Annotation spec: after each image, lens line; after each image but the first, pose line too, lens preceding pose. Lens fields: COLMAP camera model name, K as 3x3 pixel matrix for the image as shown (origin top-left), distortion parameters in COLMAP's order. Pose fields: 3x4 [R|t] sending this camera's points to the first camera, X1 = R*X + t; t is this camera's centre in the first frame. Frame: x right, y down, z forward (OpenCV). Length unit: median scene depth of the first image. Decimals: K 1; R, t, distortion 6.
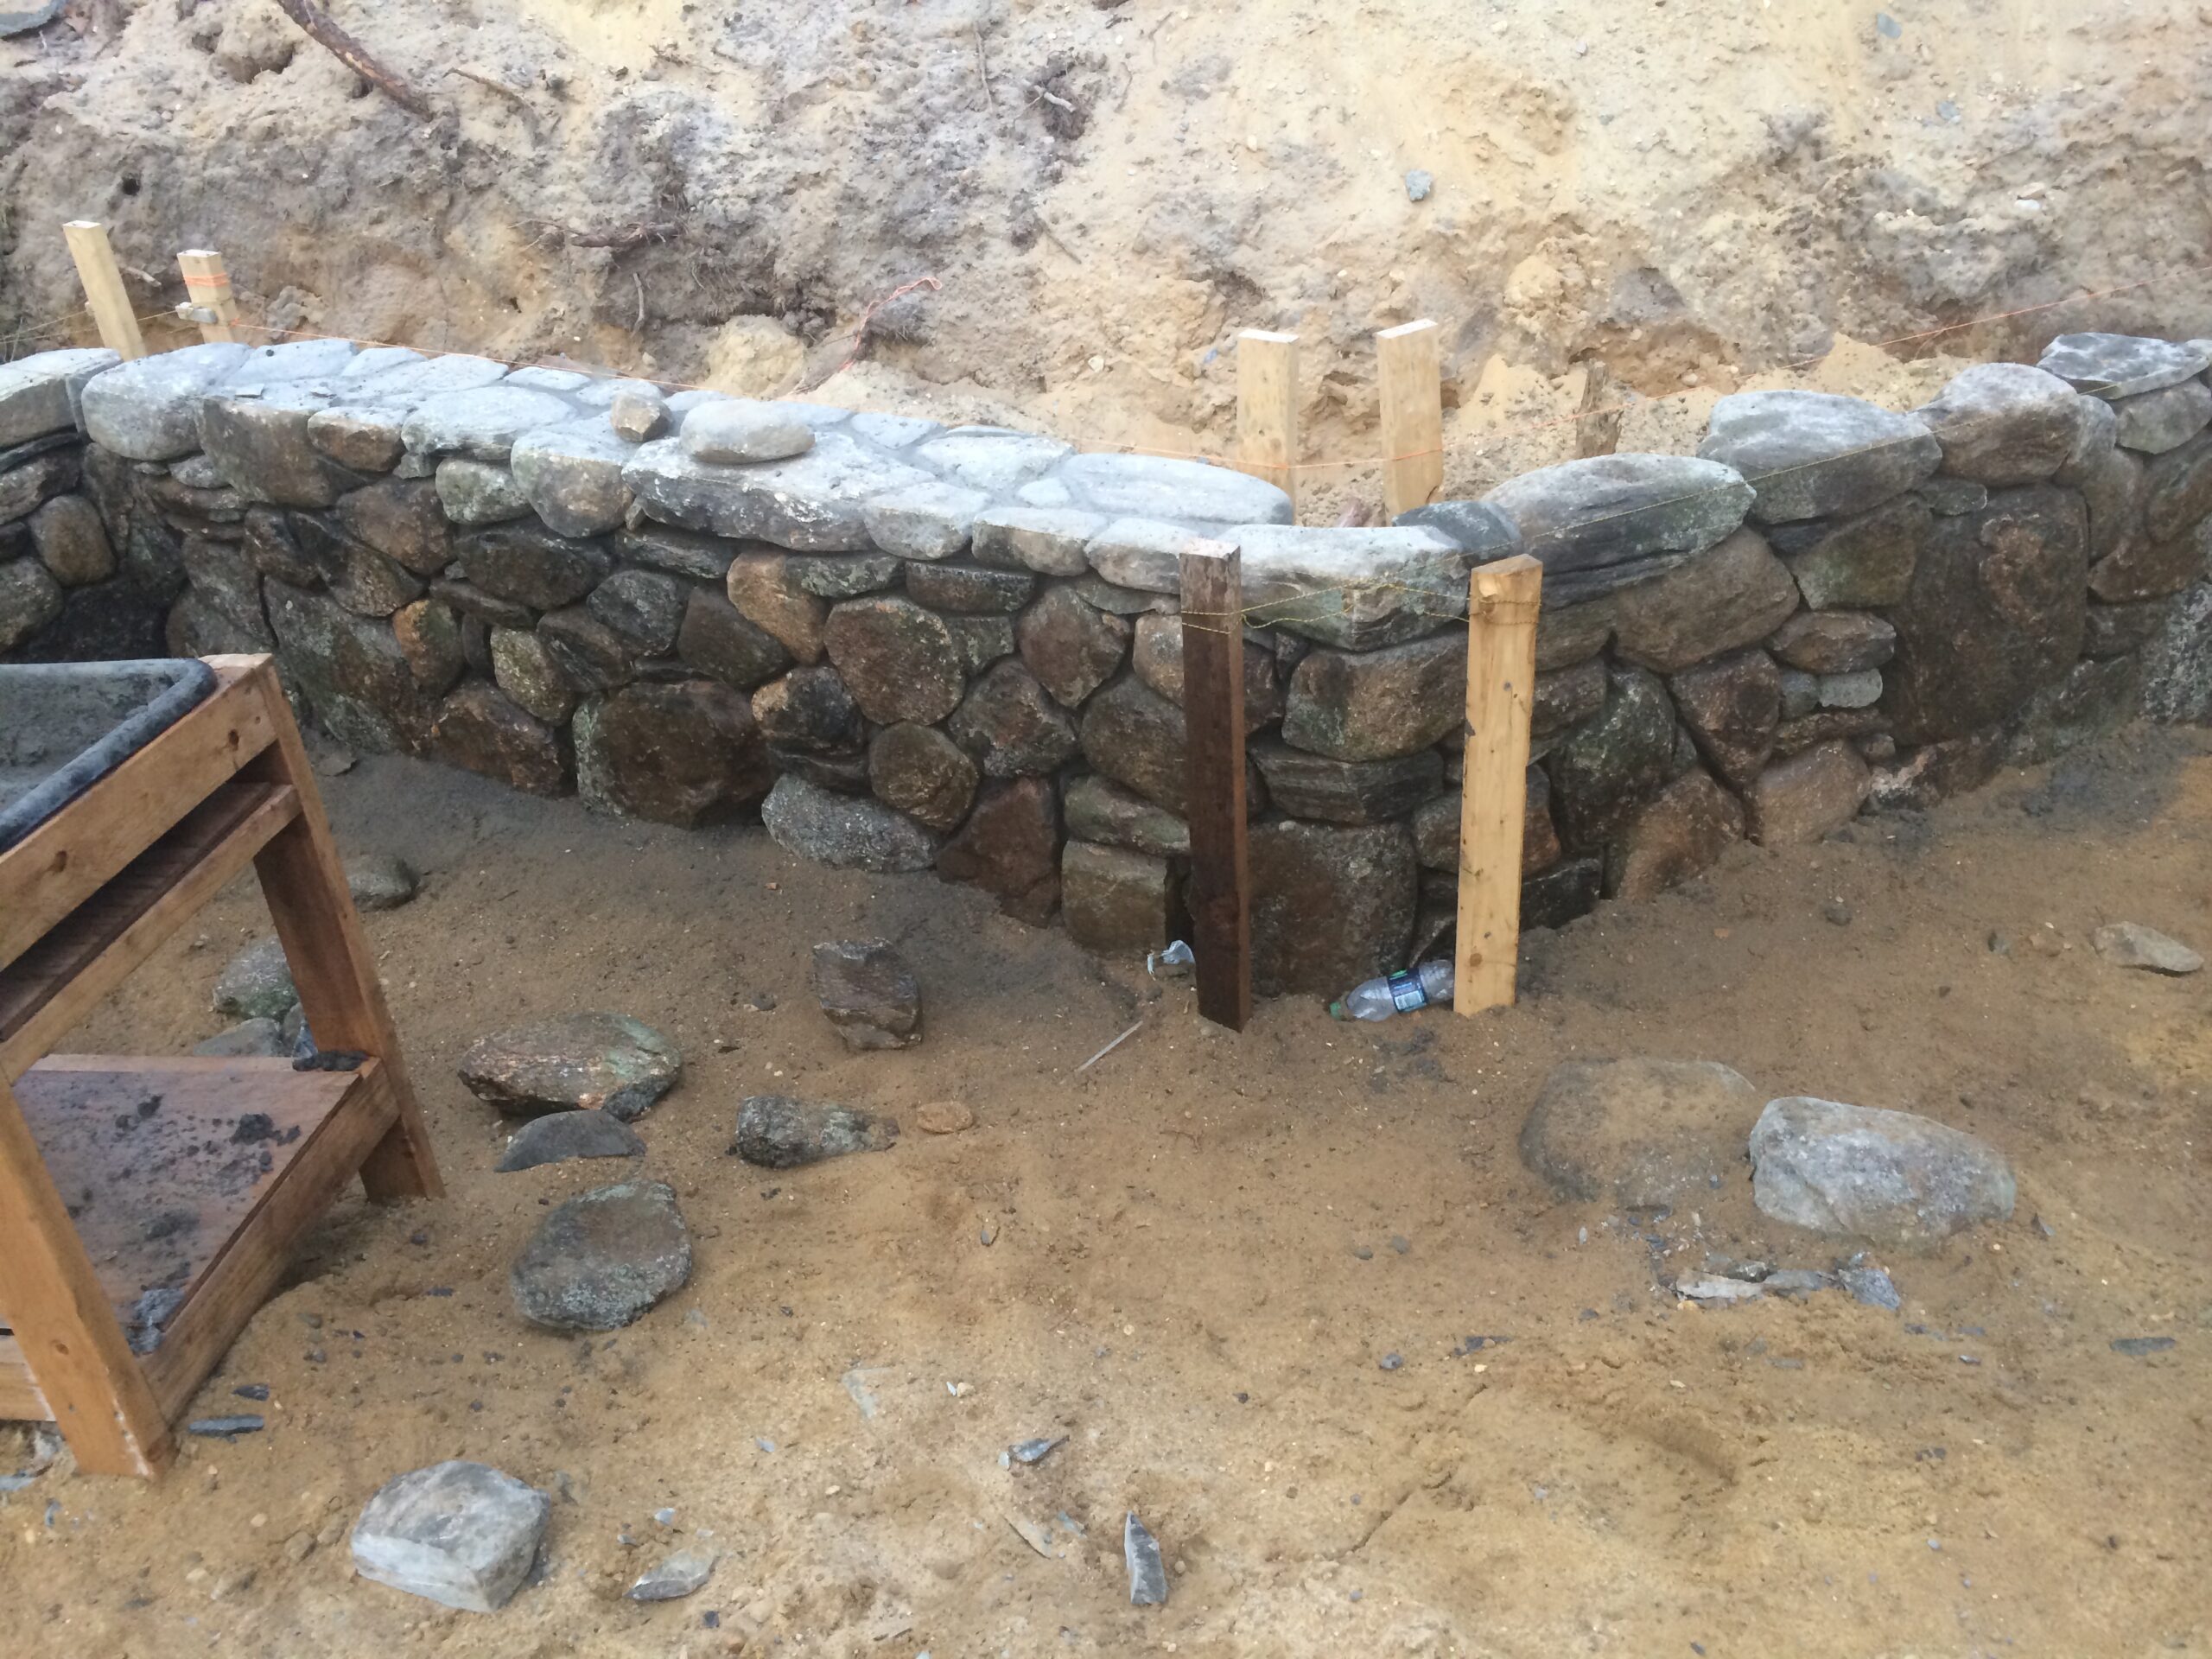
lens RADIAL K [[1877.5, 0, 1110.0], [0, 1877.5, 826.8], [0, 0, 1]] dist [0.085630, -0.106621]
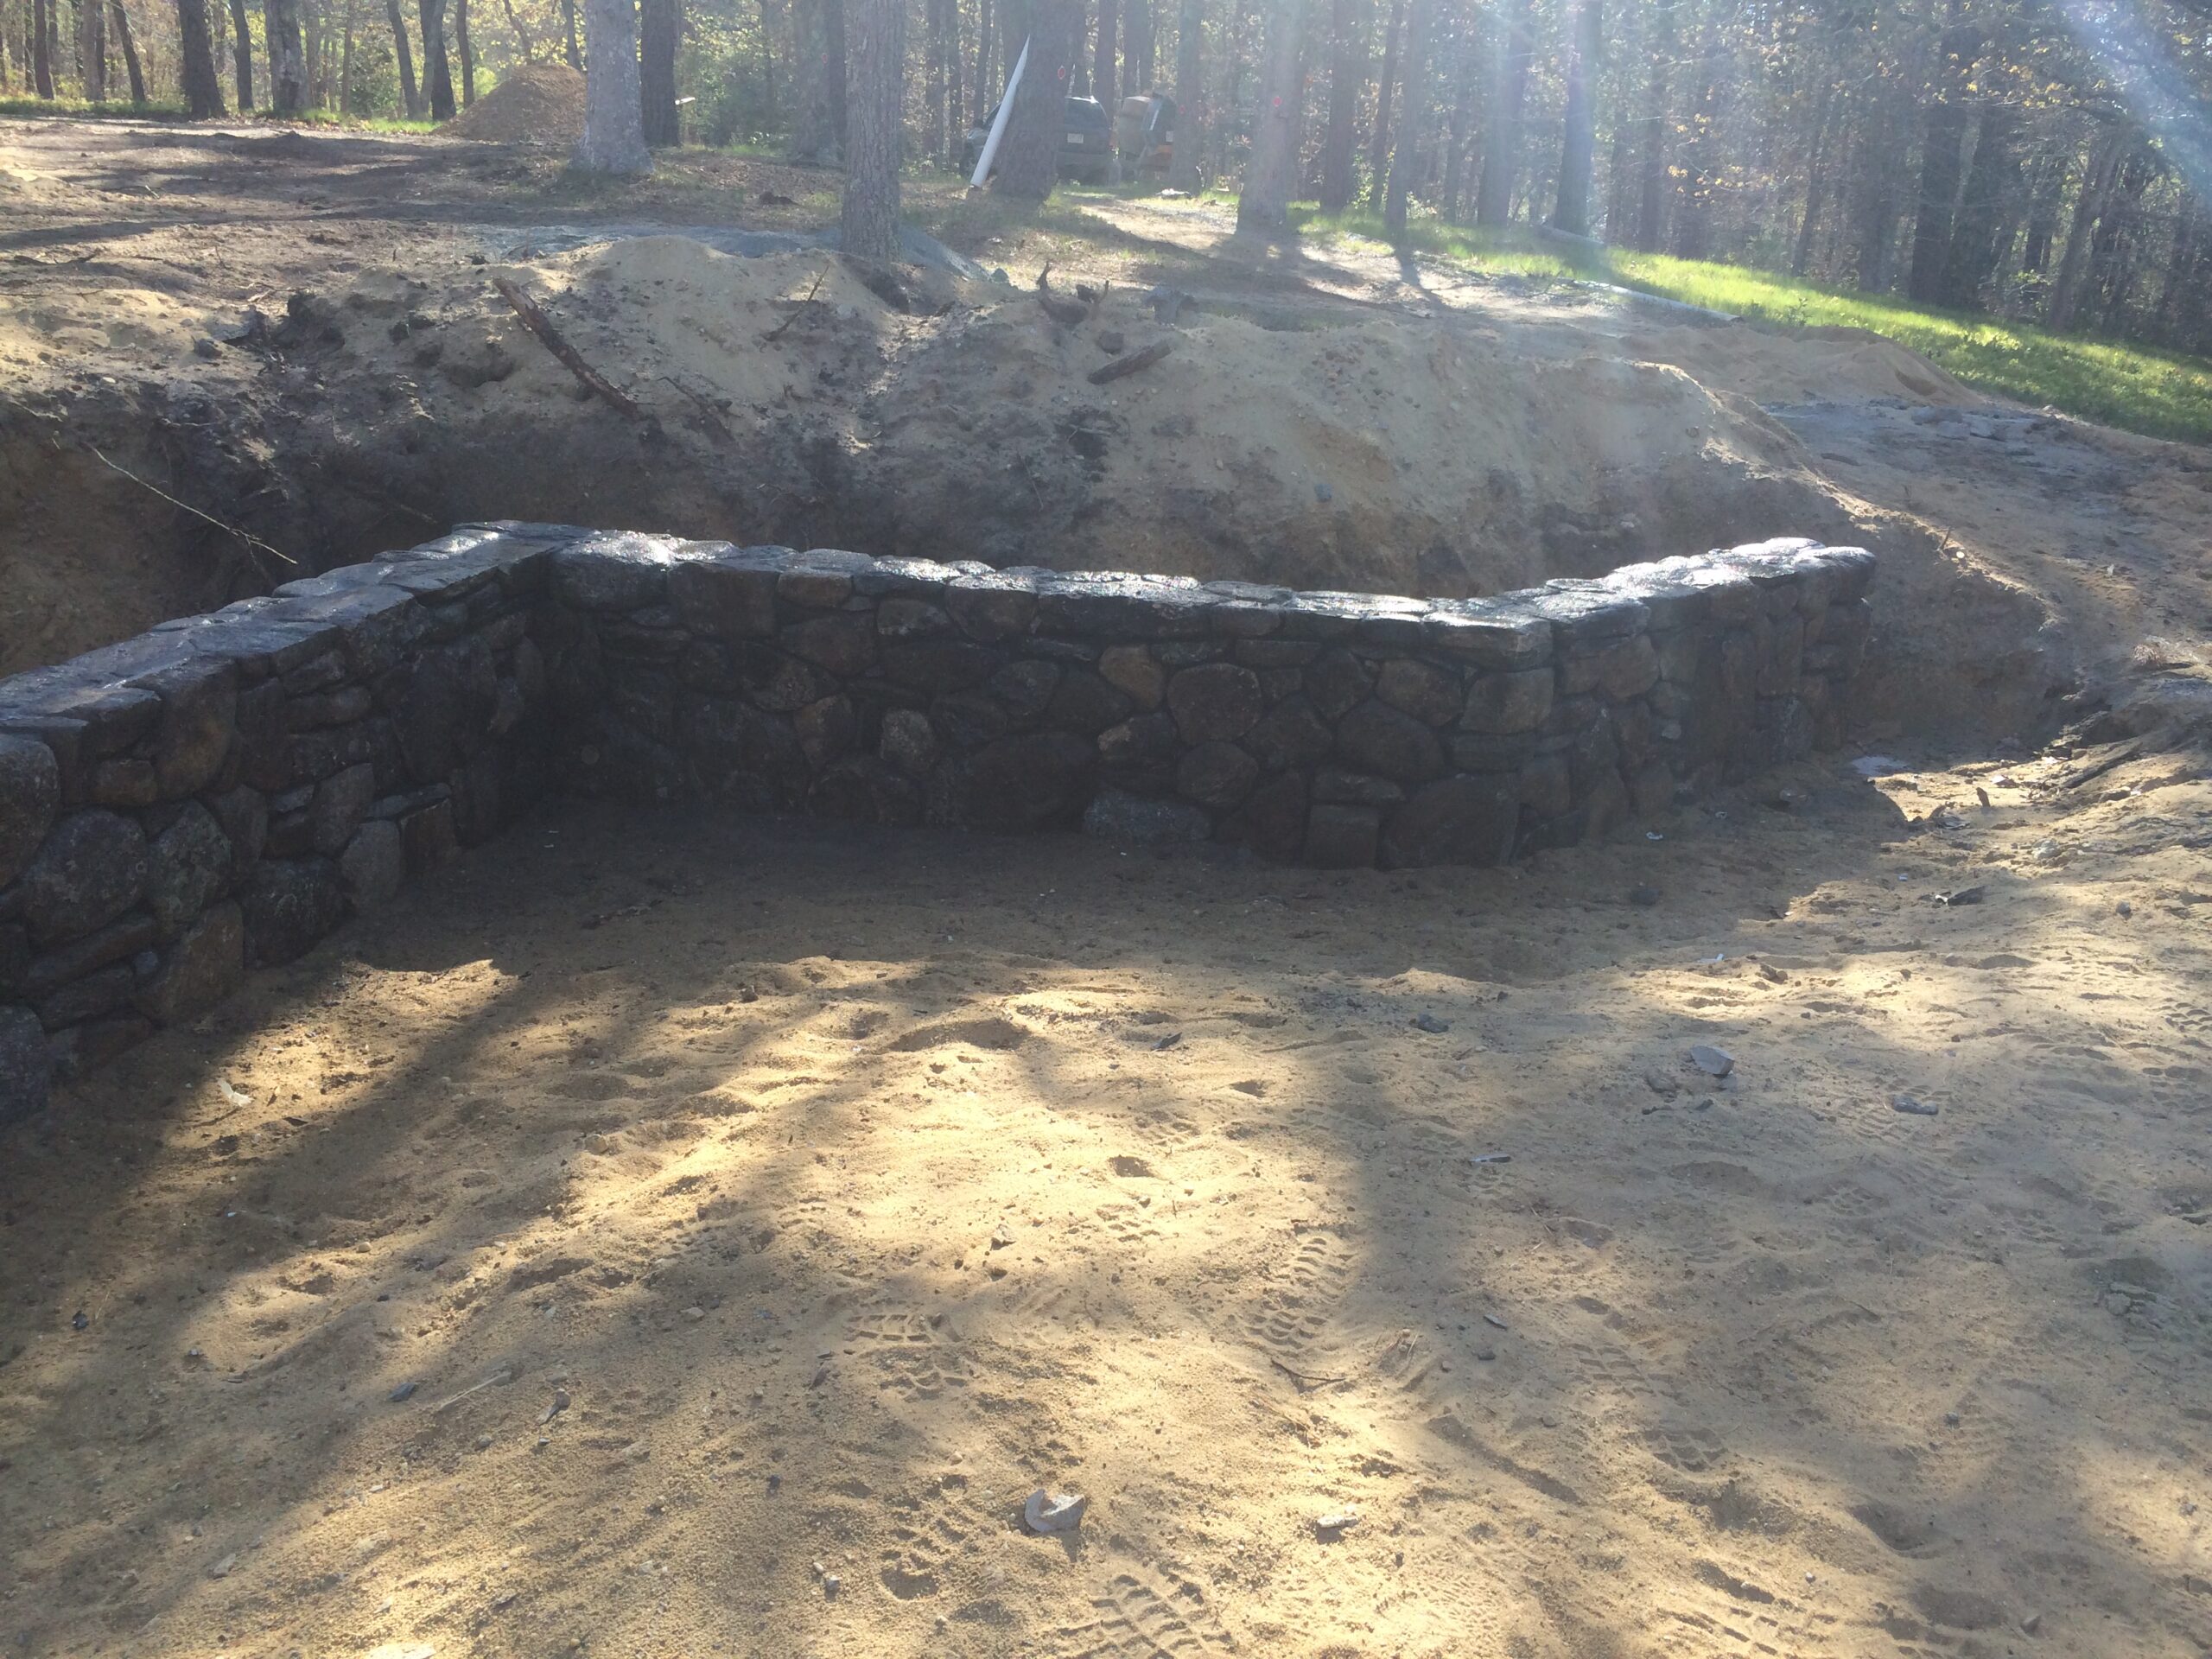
lens RADIAL K [[1877.5, 0, 1105.0], [0, 1877.5, 821.8], [0, 0, 1]] dist [0.085630, -0.106621]
pose [[0.932656, -0.004073, 0.360745, -0.758326], [0.085354, 0.974039, -0.209672, 0.338040], [-0.350525, 0.226343, 0.908791, -0.457567]]
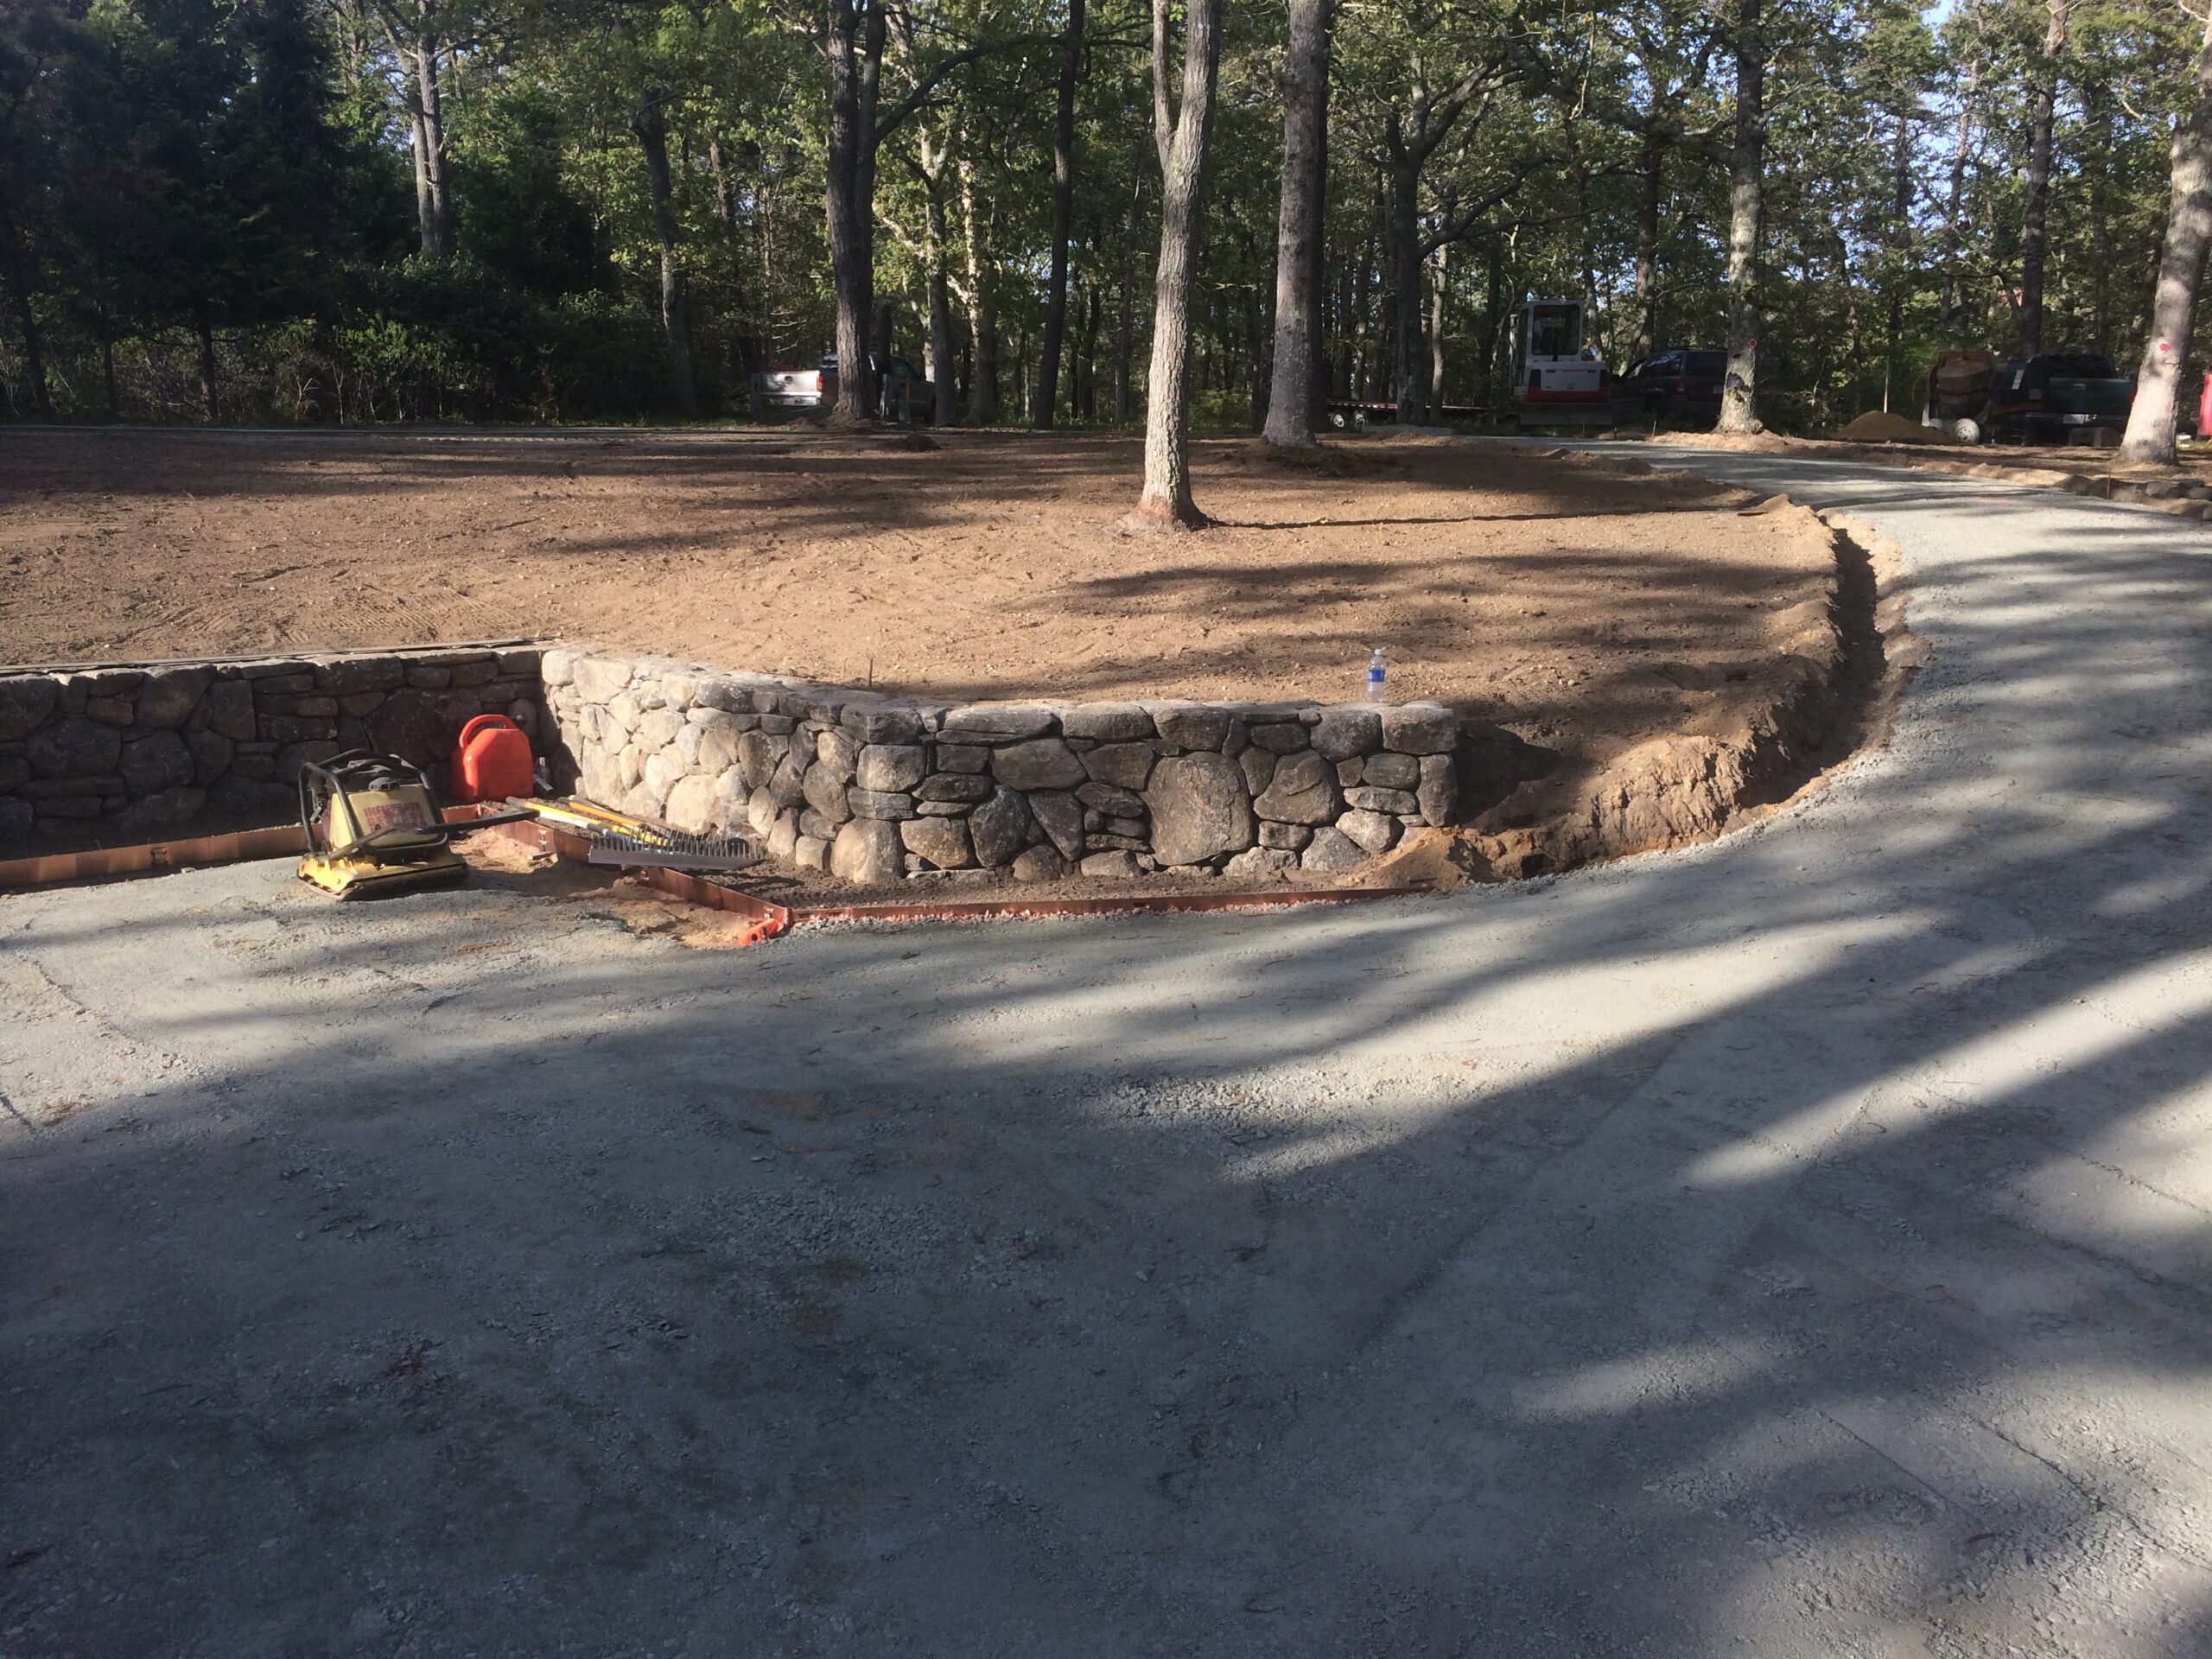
lens RADIAL K [[1877.5, 0, 1115.6], [0, 1877.5, 826.4], [0, 0, 1]] dist [0.085630, -0.106621]
pose [[0.933582, 0.137310, -0.331013, 1.051016], [-0.241399, 0.923636, -0.297695, 0.560086], [0.264860, 0.357829, 0.895437, -0.955841]]
